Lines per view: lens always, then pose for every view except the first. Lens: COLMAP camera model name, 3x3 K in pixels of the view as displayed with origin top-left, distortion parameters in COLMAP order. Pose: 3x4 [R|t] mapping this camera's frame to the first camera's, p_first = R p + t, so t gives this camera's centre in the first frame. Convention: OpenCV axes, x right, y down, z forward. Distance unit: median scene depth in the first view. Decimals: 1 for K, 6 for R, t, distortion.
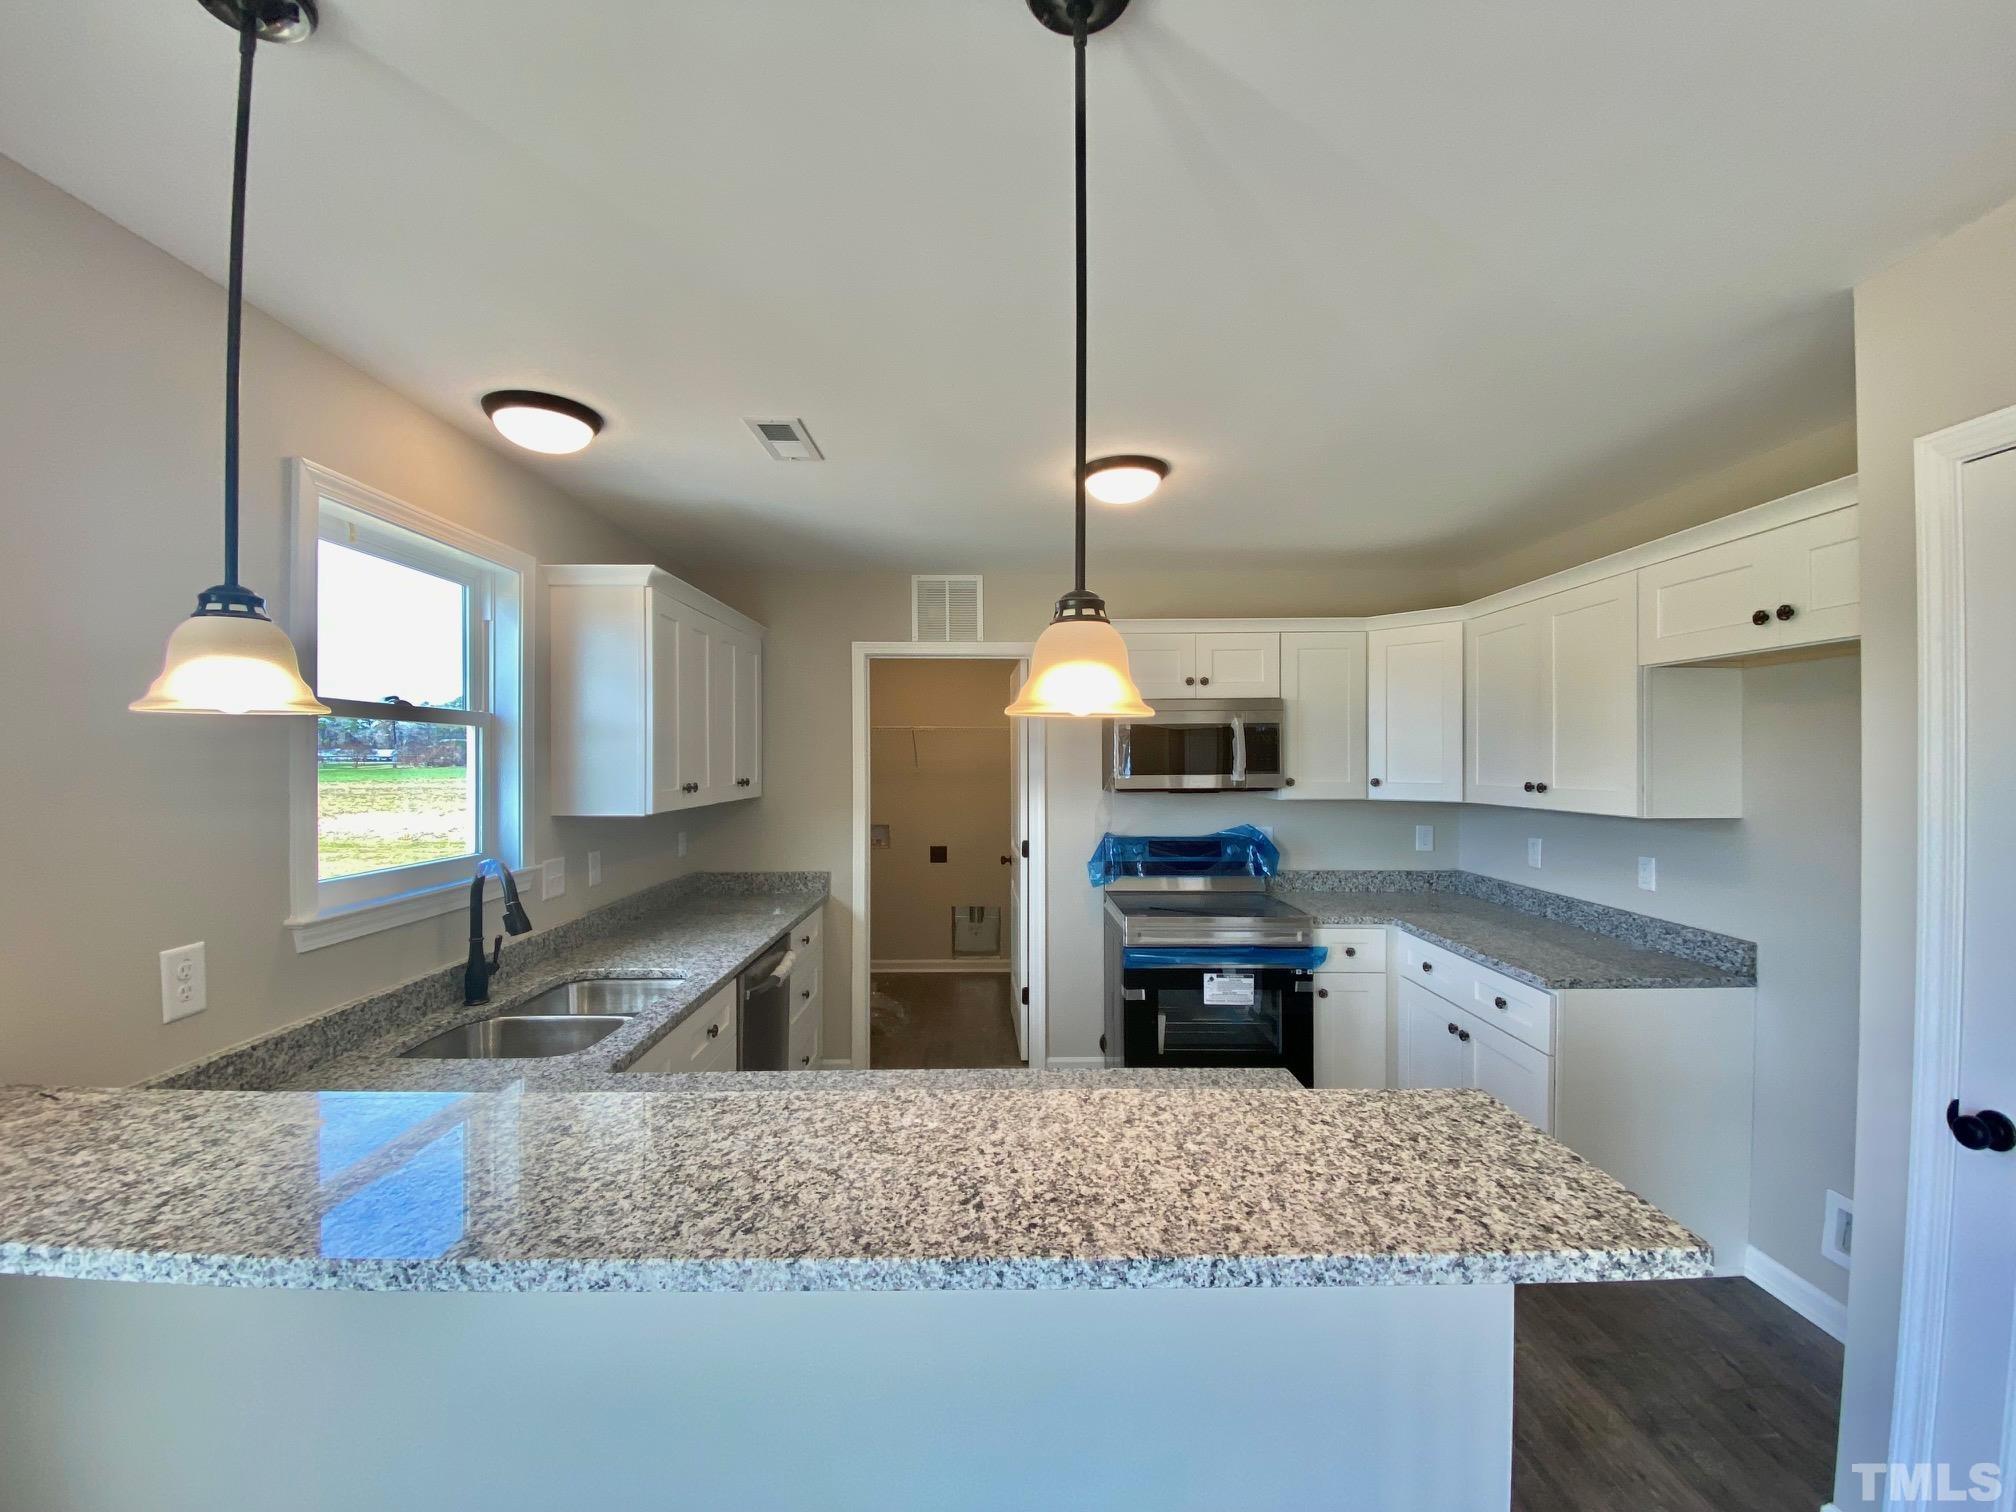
lens RADIAL K [[815.1, 0, 1008.0], [0, 815.1, 756.0], [0, 0, 1]] dist [0.022562, -0.021561]
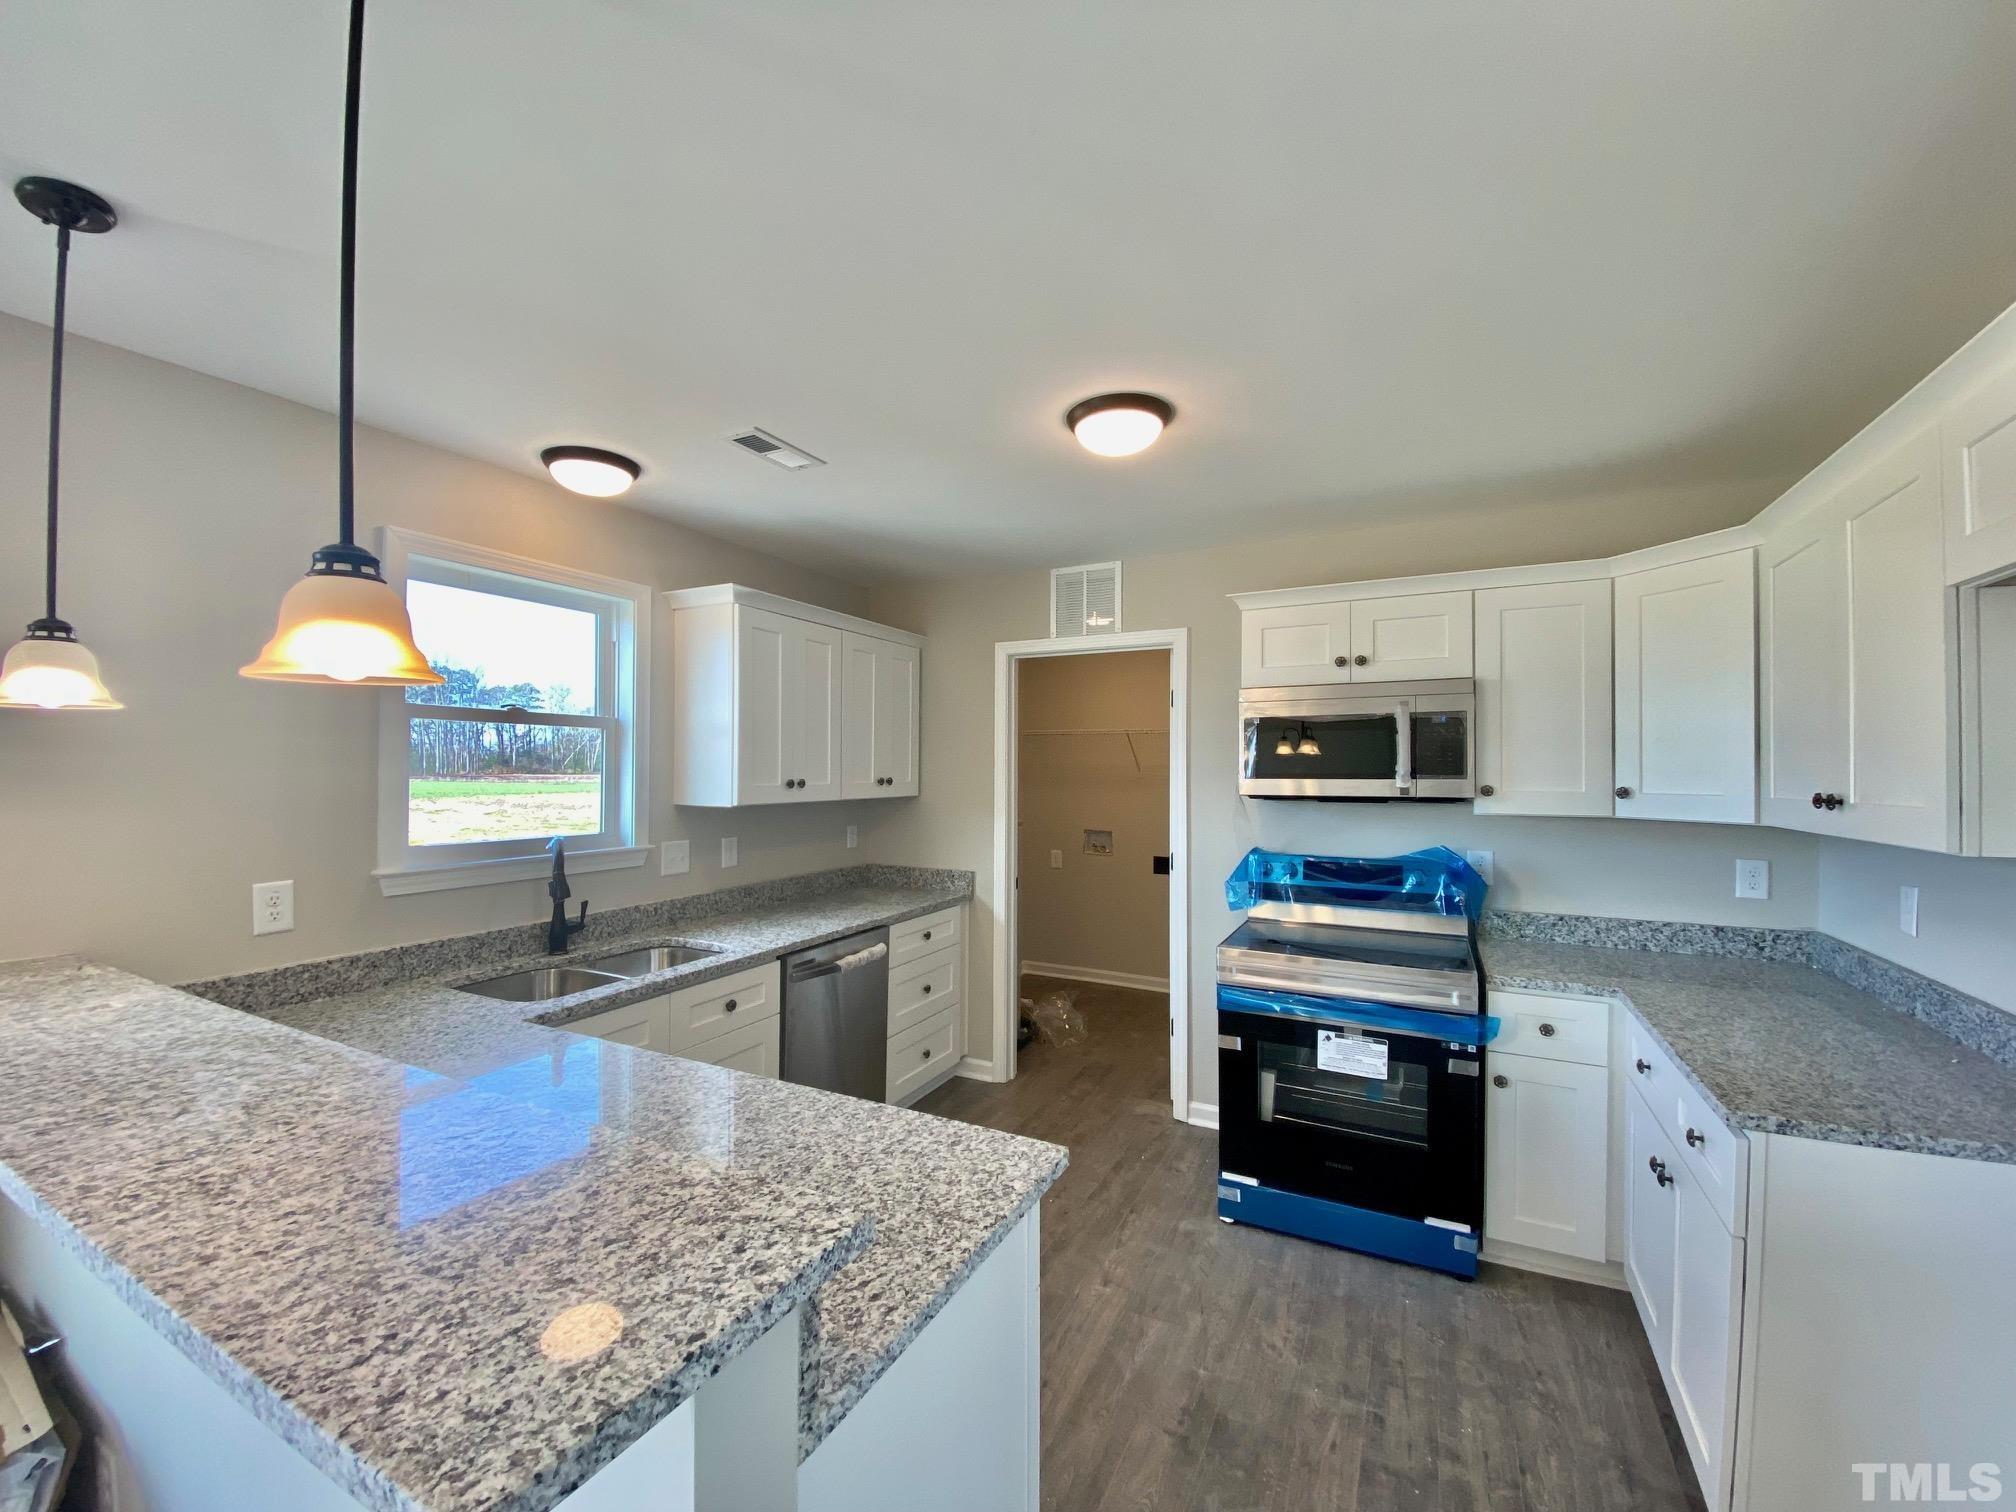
lens RADIAL K [[815.1, 0, 1008.0], [0, 815.1, 756.0], [0, 0, 1]] dist [0.022562, -0.021561]
pose [[0.882726, -0.002487, -0.469881, 0.347623], [-0.003978, 0.999911, -0.012766, 0.013328], [0.469871, 0.013138, 0.882637, 0.156814]]
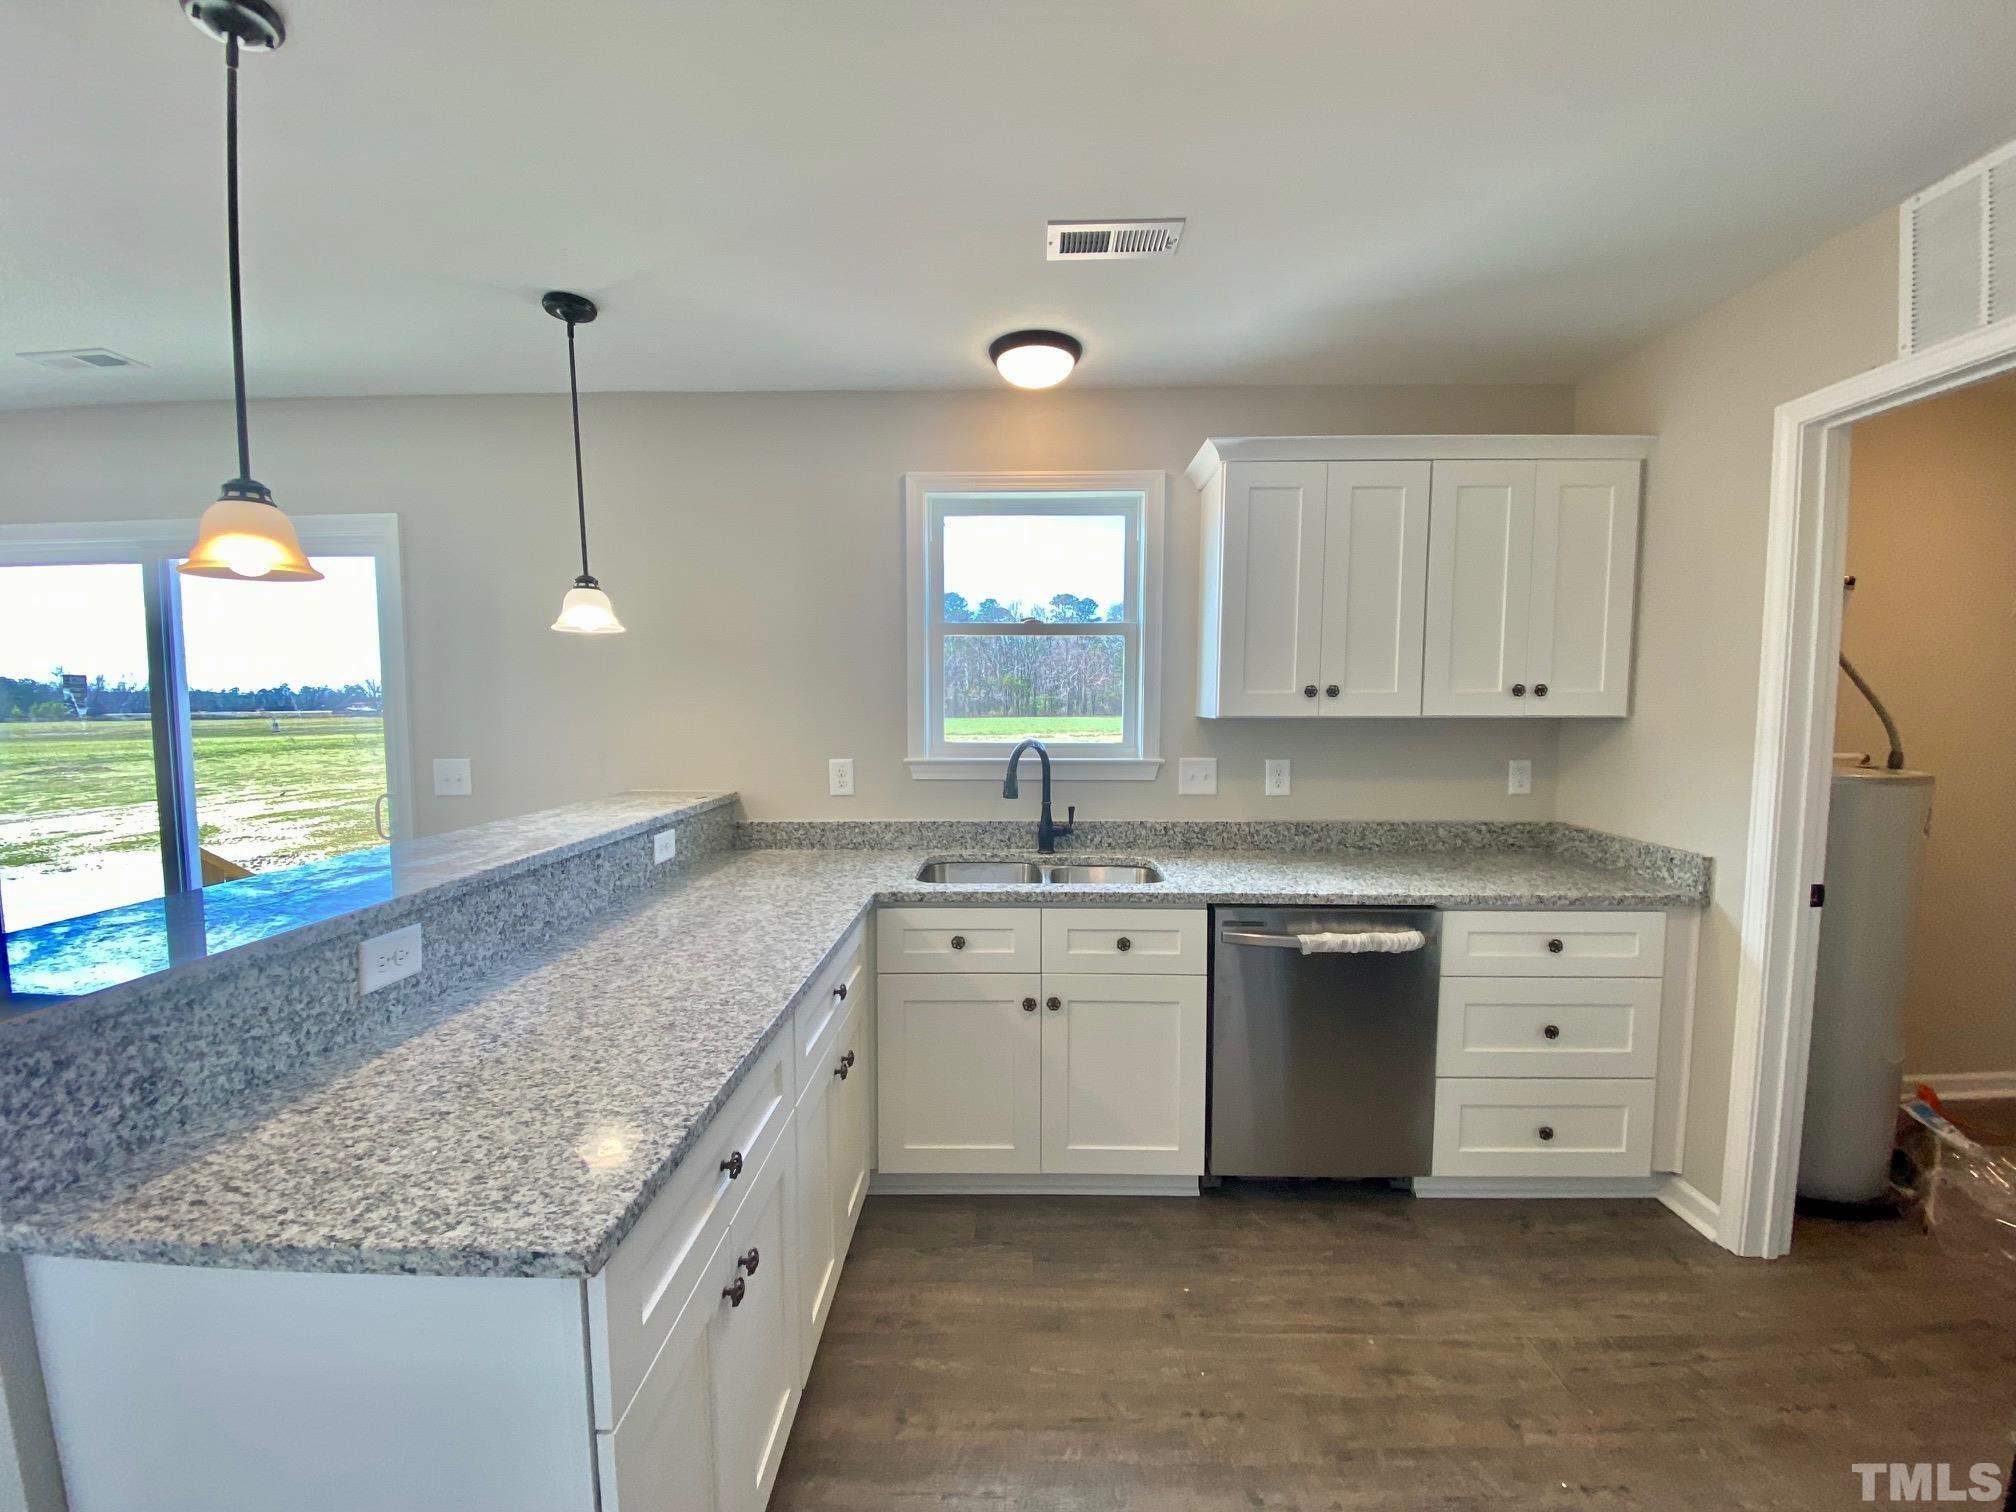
lens RADIAL K [[811.2, 0, 1000.7], [0, 811.2, 762.6], [0, 0, 1]] dist [0.035457, -0.026614]
pose [[-0.045005, 0.076119, -0.996083, 0.404077], [0.001212, 0.997096, 0.076142, 0.043507], [0.998986, 0.002220, -0.044967, 0.662911]]
